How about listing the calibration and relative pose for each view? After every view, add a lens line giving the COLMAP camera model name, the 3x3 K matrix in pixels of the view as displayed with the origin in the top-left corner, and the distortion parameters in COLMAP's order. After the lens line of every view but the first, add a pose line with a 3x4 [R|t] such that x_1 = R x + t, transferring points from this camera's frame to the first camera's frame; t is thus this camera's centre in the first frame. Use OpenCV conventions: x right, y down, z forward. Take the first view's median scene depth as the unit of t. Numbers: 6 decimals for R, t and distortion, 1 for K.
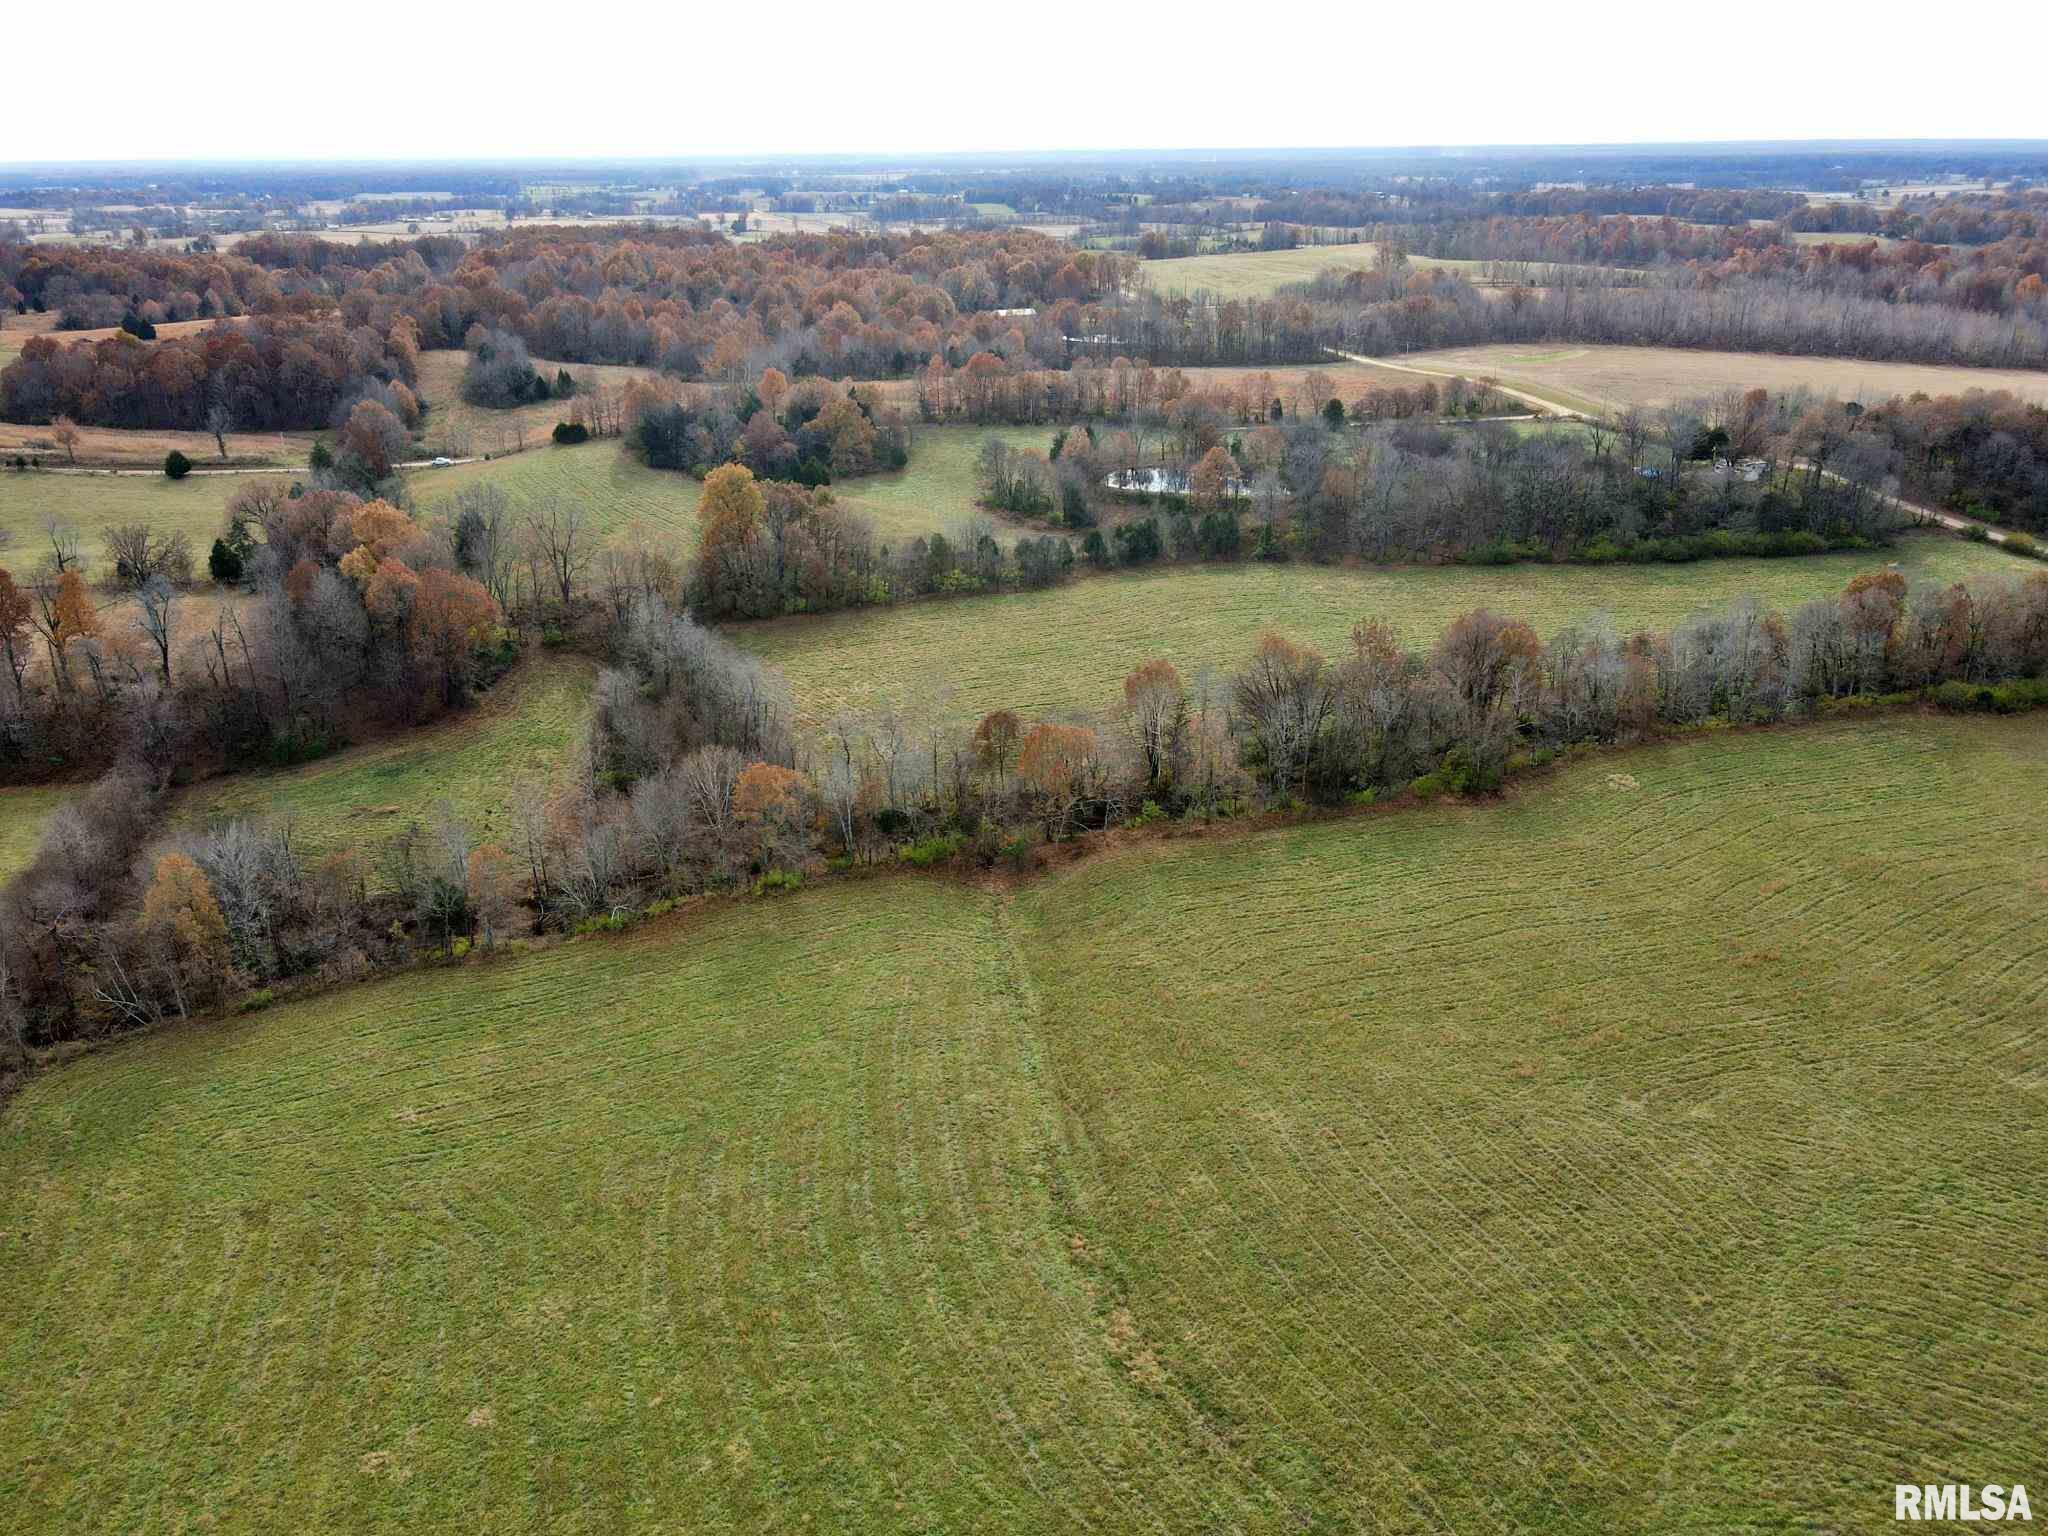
lens RADIAL K [[1497.4, 0, 1024.0], [0, 1497.4, 768.0], [0, 0, 1]] dist [-0.004078, 0.028497]
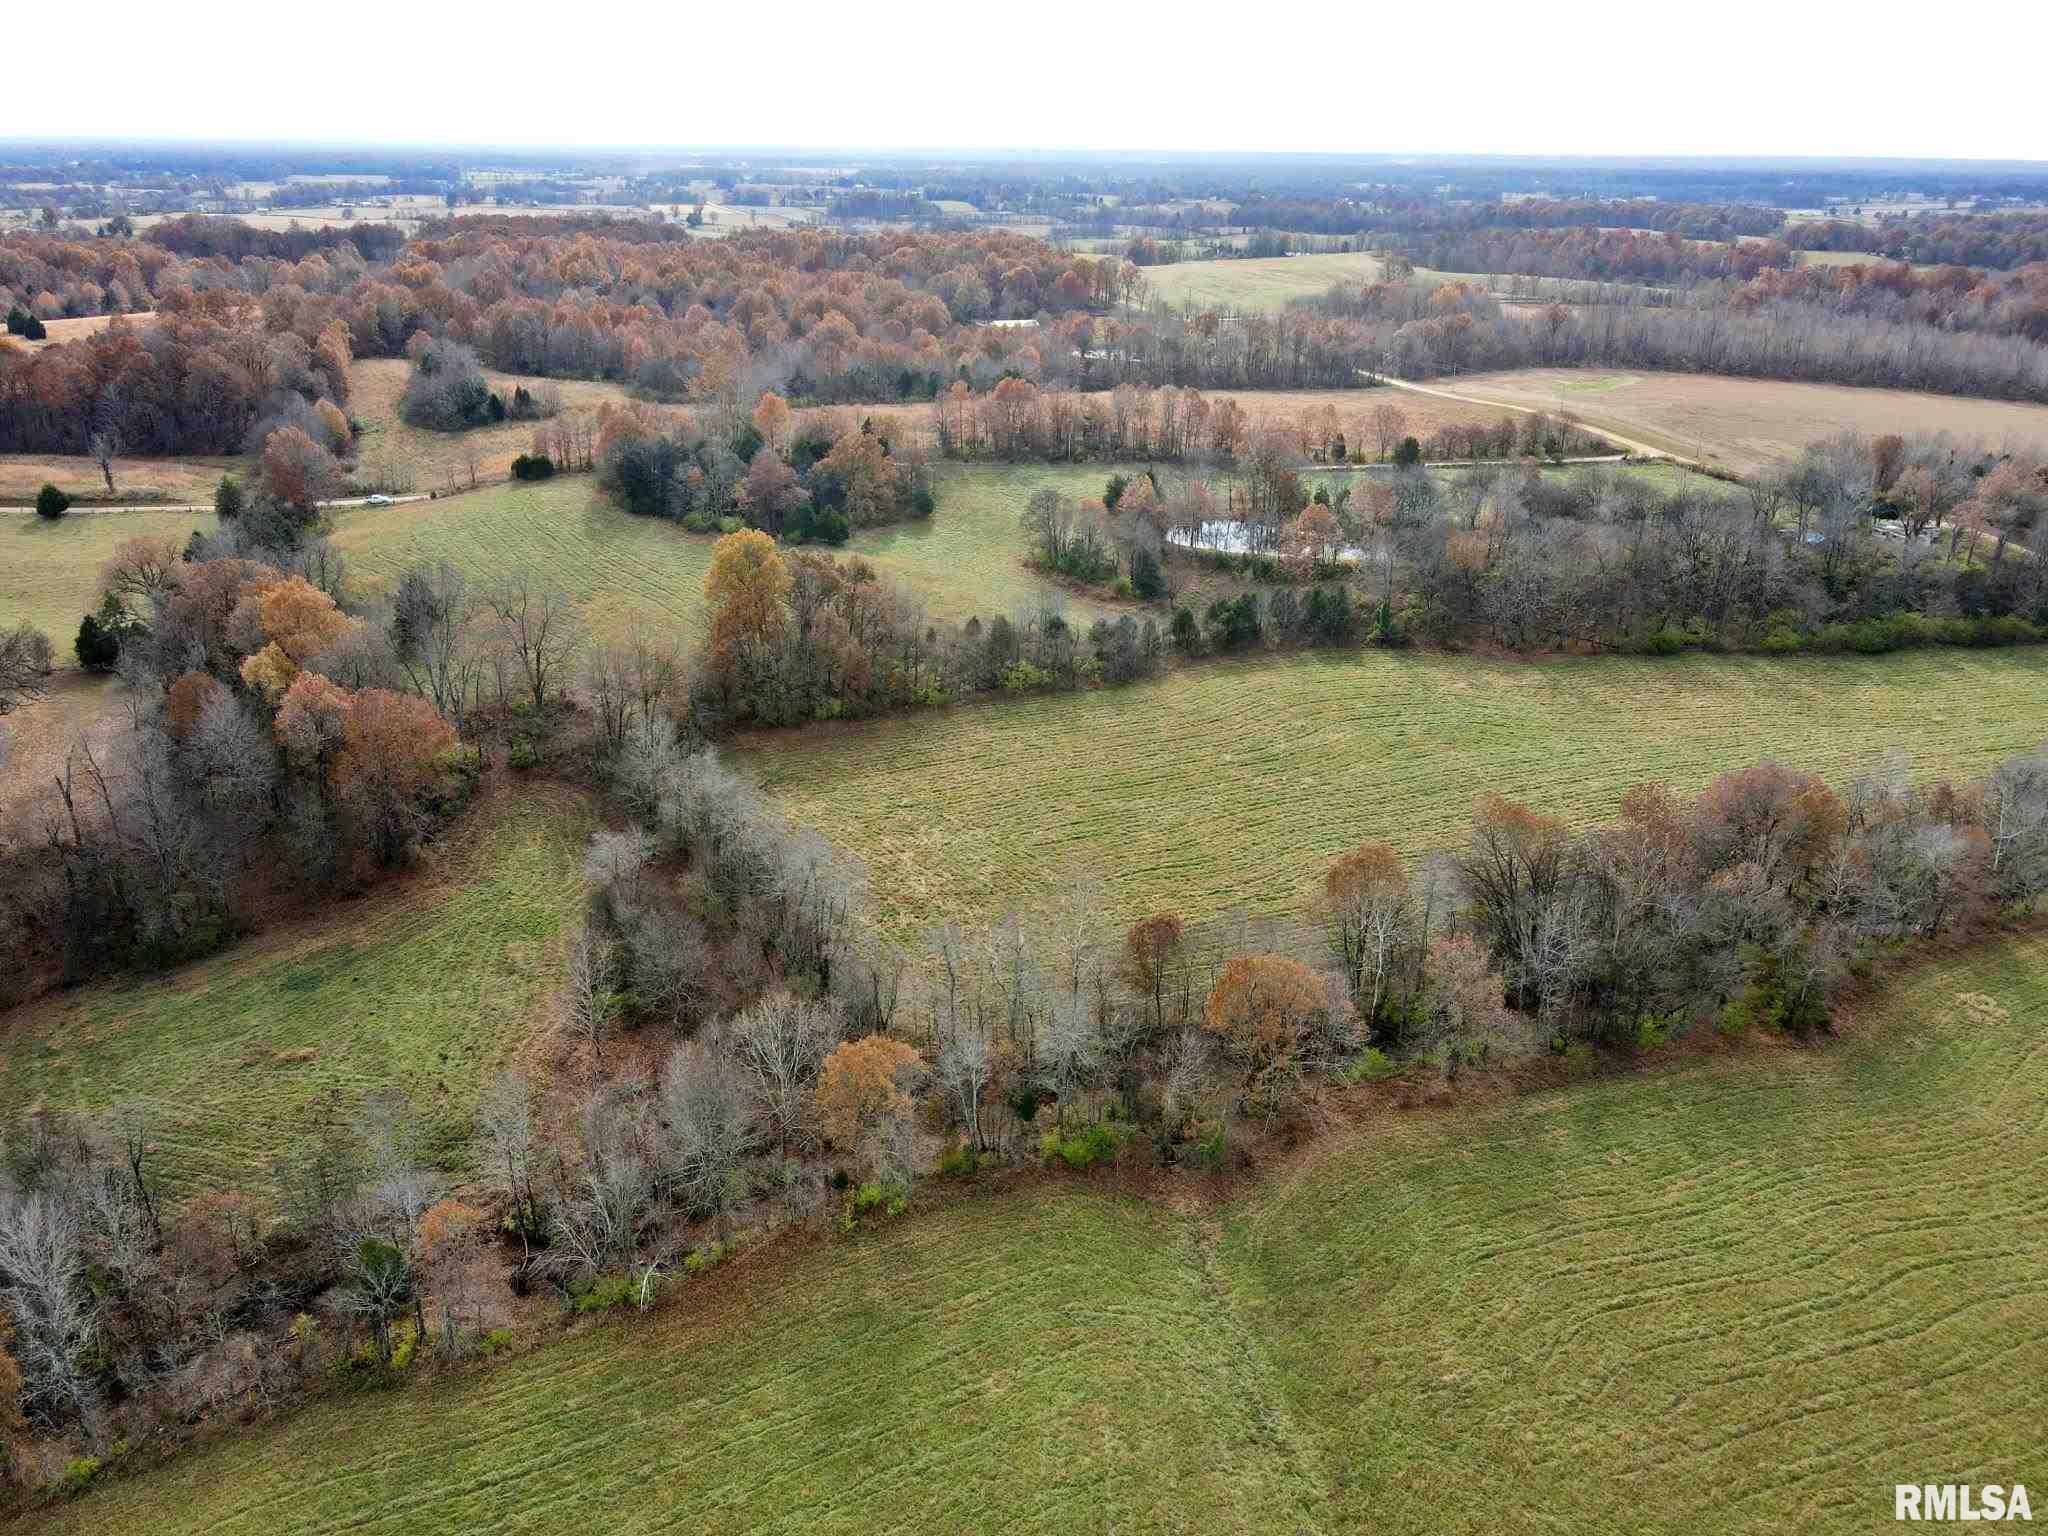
lens RADIAL K [[1496.9, 0, 1026.3], [0, 1496.9, 763.1], [0, 0, 1]] dist [0.013227, -0.002098]
pose [[0.999191, 0.007649, 0.039475, -0.049724], [-0.007567, 0.999969, -0.002235, -0.049791], [-0.039490, 0.001935, 0.999218, 0.125033]]
